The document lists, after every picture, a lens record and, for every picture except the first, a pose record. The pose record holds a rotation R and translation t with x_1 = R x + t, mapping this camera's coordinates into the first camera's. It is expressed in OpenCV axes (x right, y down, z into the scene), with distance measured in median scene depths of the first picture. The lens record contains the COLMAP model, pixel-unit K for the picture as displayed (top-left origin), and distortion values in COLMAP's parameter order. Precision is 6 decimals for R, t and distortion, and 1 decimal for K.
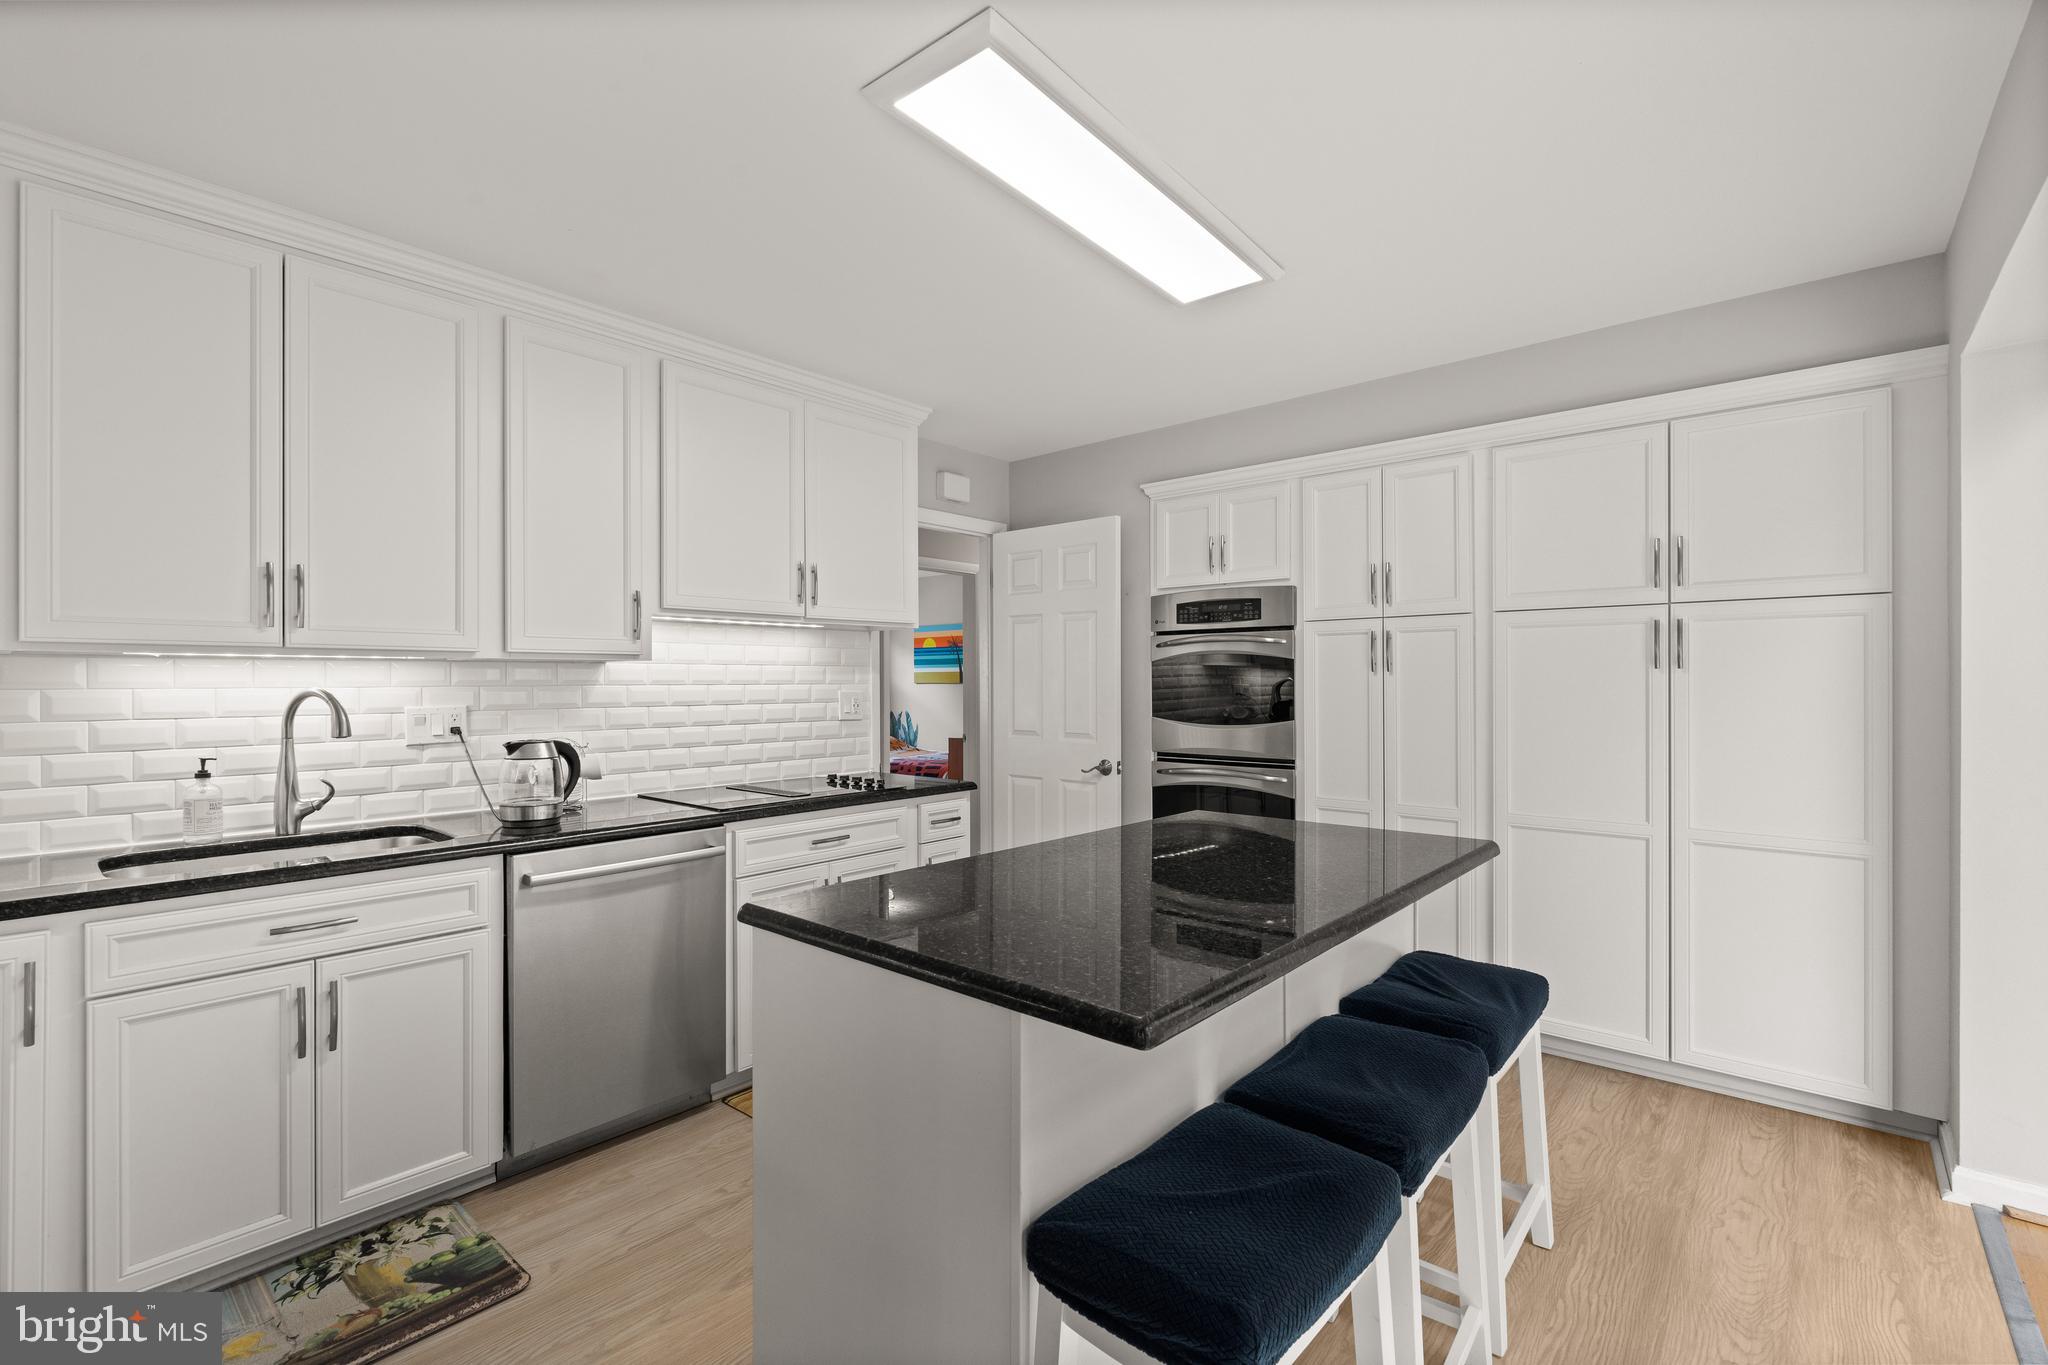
lens RADIAL K [[895.7, 0, 1030.9], [0, 895.7, 682.8], [0, 0, 1]] dist [-0.002665, -0.000277]
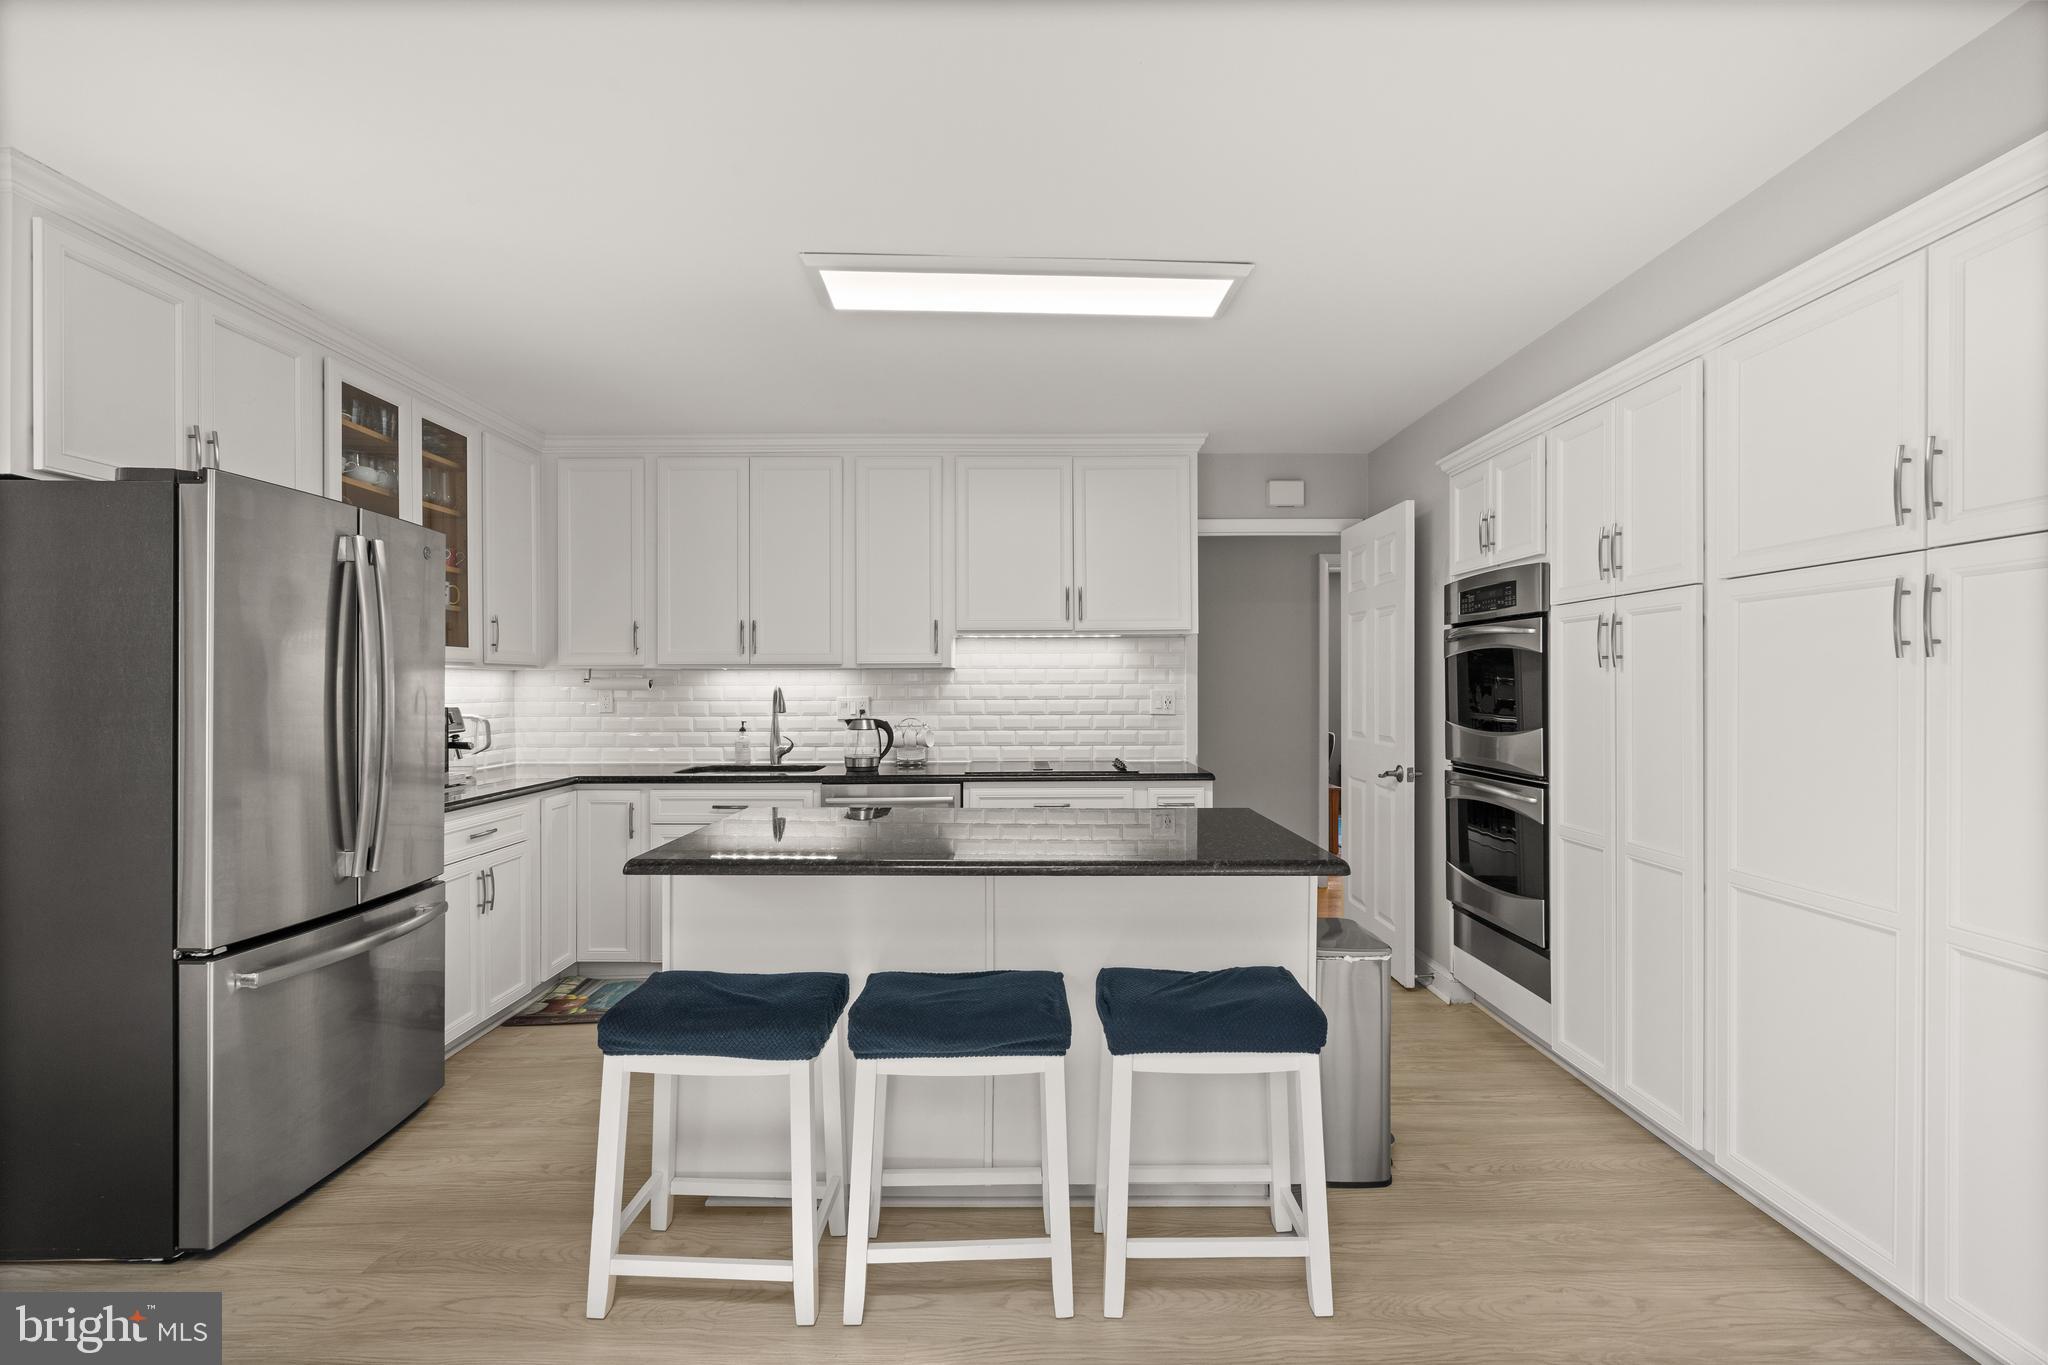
lens RADIAL K [[902.3, 0, 1023.0], [0, 902.3, 678.3], [0, 0, 1]] dist [-0.000865, -0.000026]
pose [[0.655008, -0.005099, -0.755605, 0.588960], [0.000876, 0.999982, -0.005989, 0.001421], [0.755621, 0.003260, 0.655001, 0.103781]]
